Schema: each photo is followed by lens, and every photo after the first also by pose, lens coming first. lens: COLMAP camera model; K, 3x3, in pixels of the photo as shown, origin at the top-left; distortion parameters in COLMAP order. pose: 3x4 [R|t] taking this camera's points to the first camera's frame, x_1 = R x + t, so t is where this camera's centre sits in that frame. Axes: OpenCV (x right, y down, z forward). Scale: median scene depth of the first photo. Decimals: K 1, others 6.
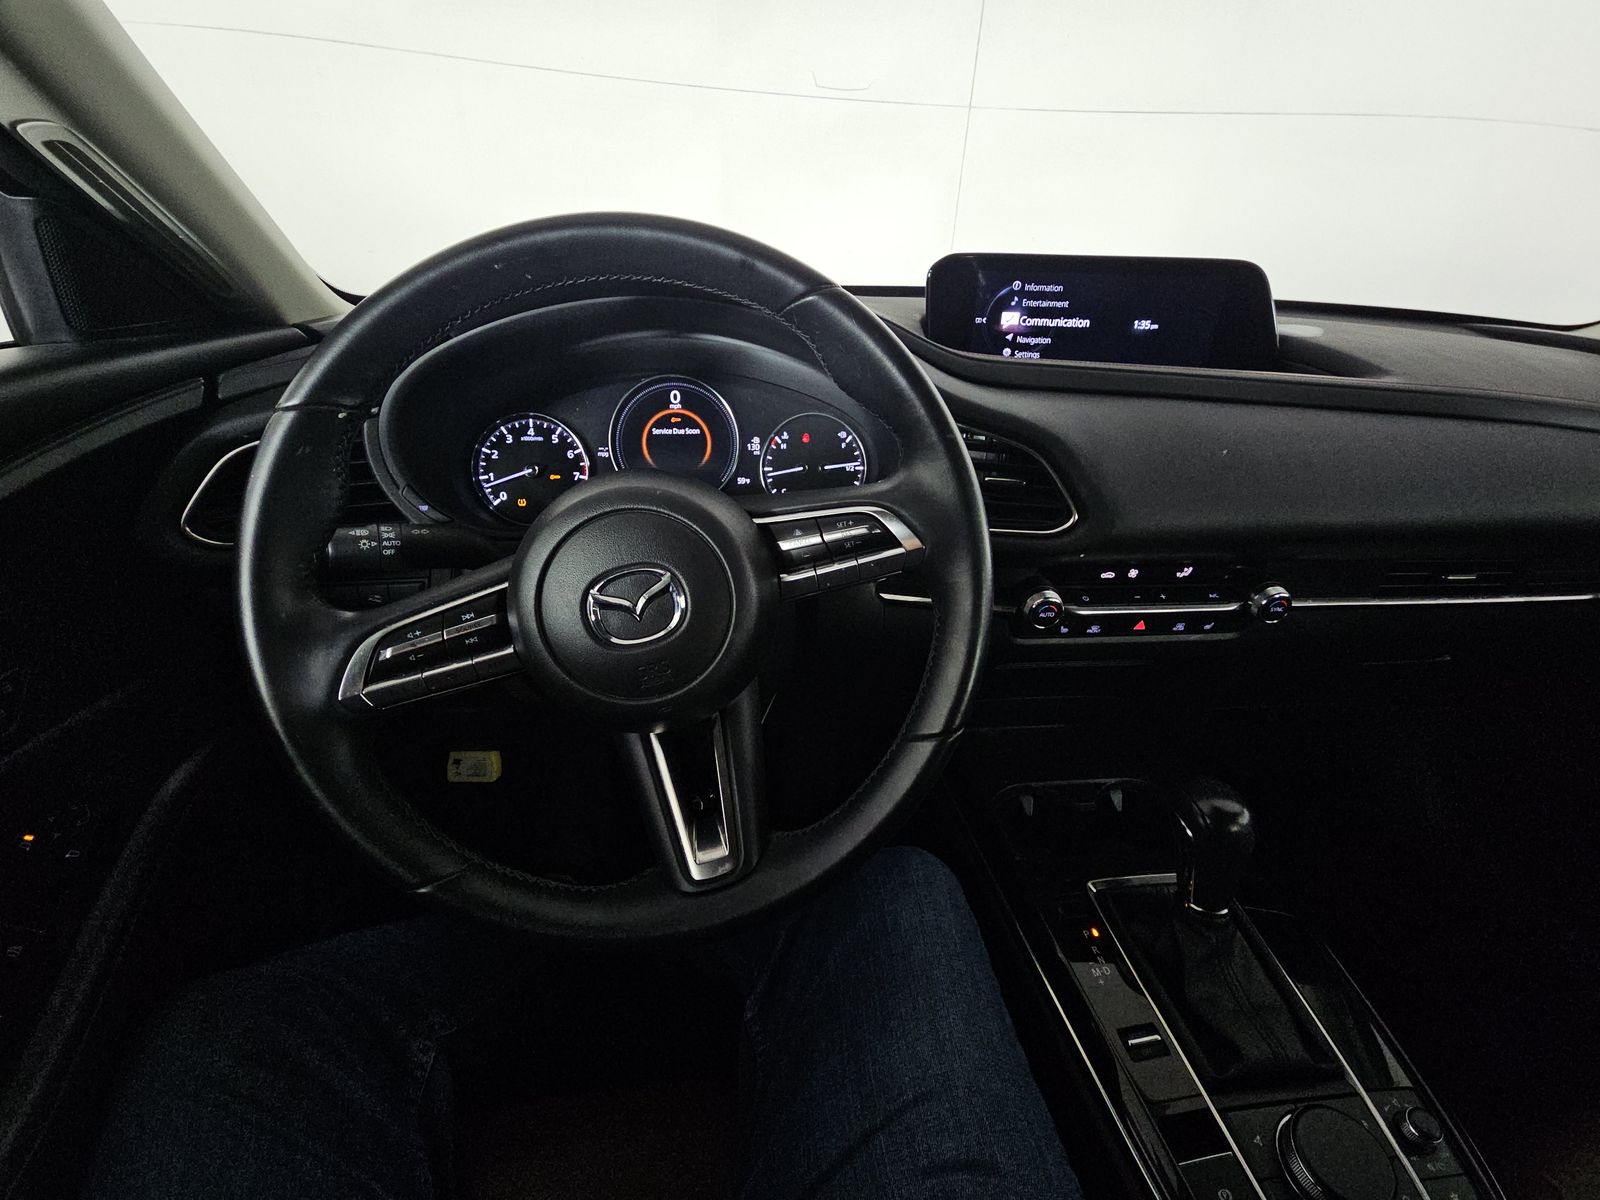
lens RADIAL K [[648.2, 0, 800.5], [0, 648.2, 641.8], [0, 0, 1]] dist [-0.001003, 0.000021]
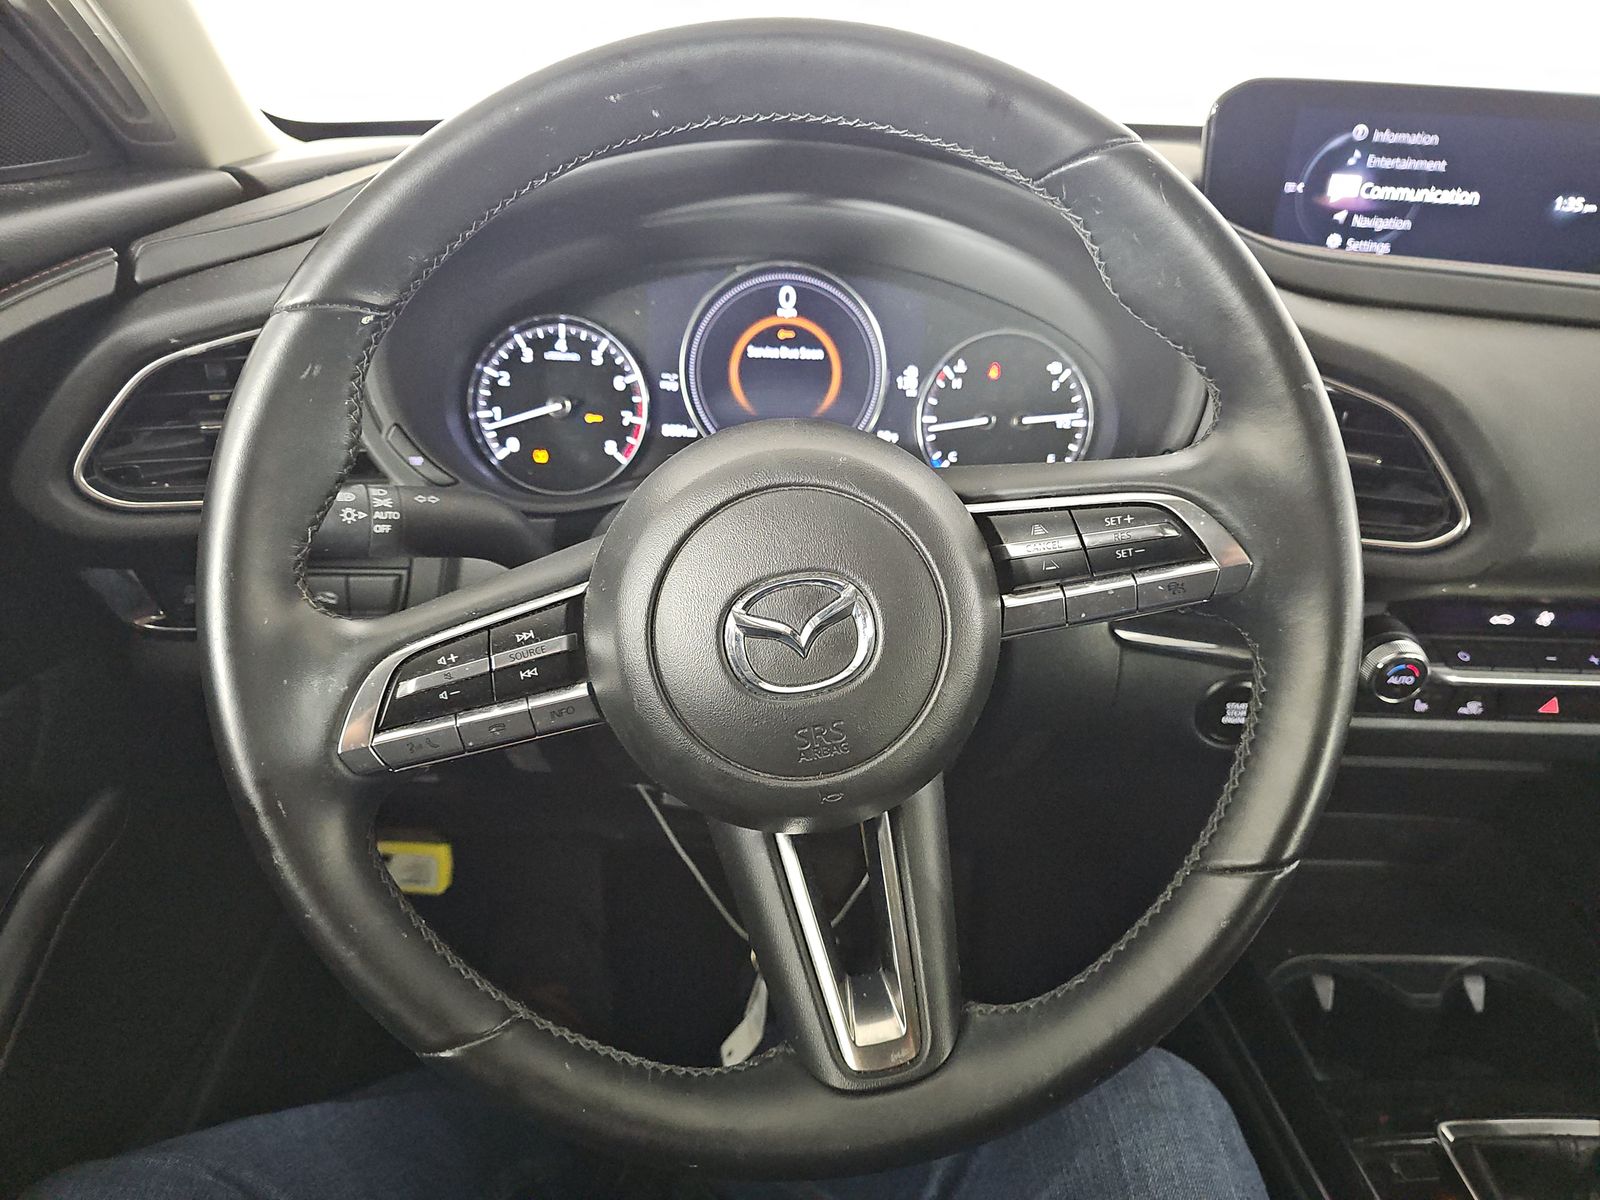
lens RADIAL K [[1079.7, 0, 762.0], [0, 1079.7, 688.5], [0, 0, 1]] dist [0.022110, -0.028493]
pose [[0.996691, 0.055938, -0.058972, -0.150050], [-0.056094, 0.998425, -0.000986, 0.000558], [0.058824, 0.004290, 0.998259, -0.044935]]
